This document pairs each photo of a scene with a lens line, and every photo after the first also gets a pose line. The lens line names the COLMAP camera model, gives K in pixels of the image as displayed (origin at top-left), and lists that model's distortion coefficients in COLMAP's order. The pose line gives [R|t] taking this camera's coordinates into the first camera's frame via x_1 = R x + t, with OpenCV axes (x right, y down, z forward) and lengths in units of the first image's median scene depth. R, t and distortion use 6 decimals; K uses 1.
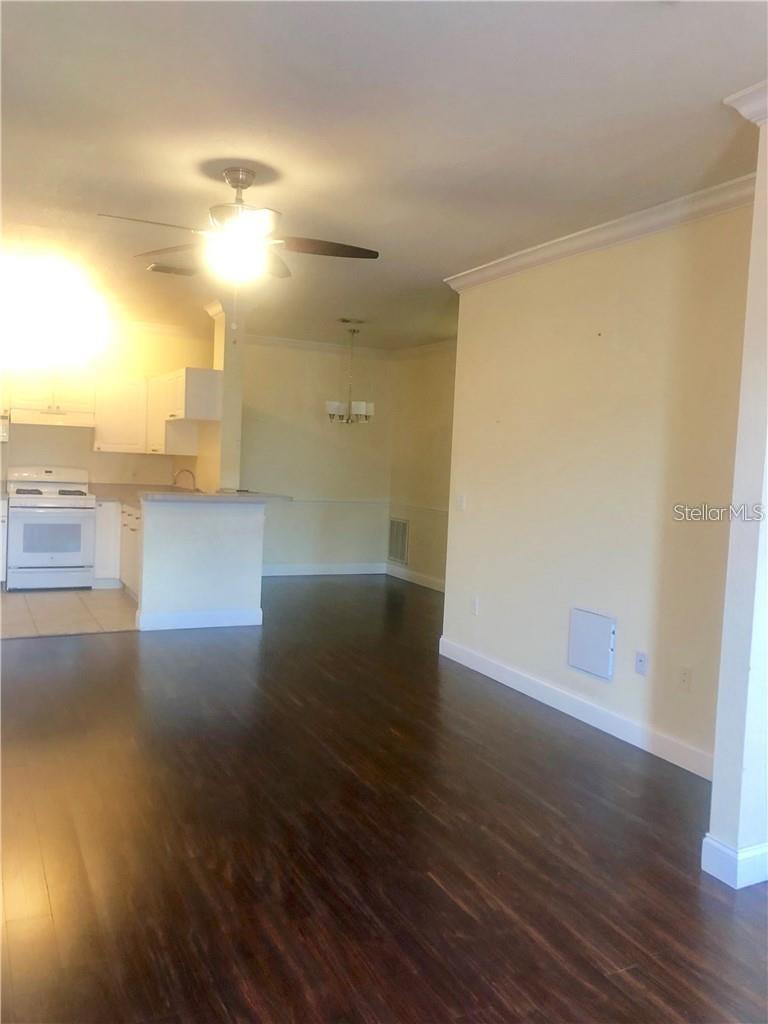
lens RADIAL K [[834.1, 0, 384.0], [0, 834.1, 512.0], [0, 0, 1]] dist [-0.000362, -0.000756]
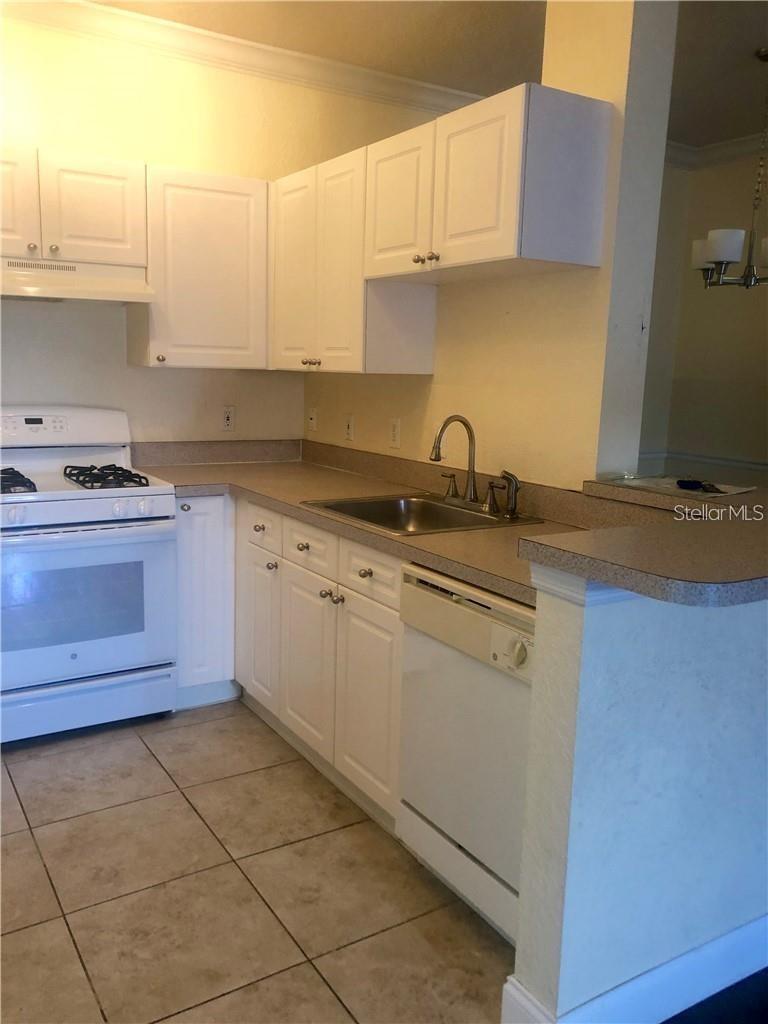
lens RADIAL K [[834.1, 0, 384.0], [0, 834.1, 512.0], [0, 0, 1]] dist [-0.000362, -0.000756]
pose [[0.994610, -0.032752, 0.098381, -0.284083], [0.021339, 0.993149, 0.114891, -0.048299], [-0.101470, -0.112172, 0.988494, 0.601067]]
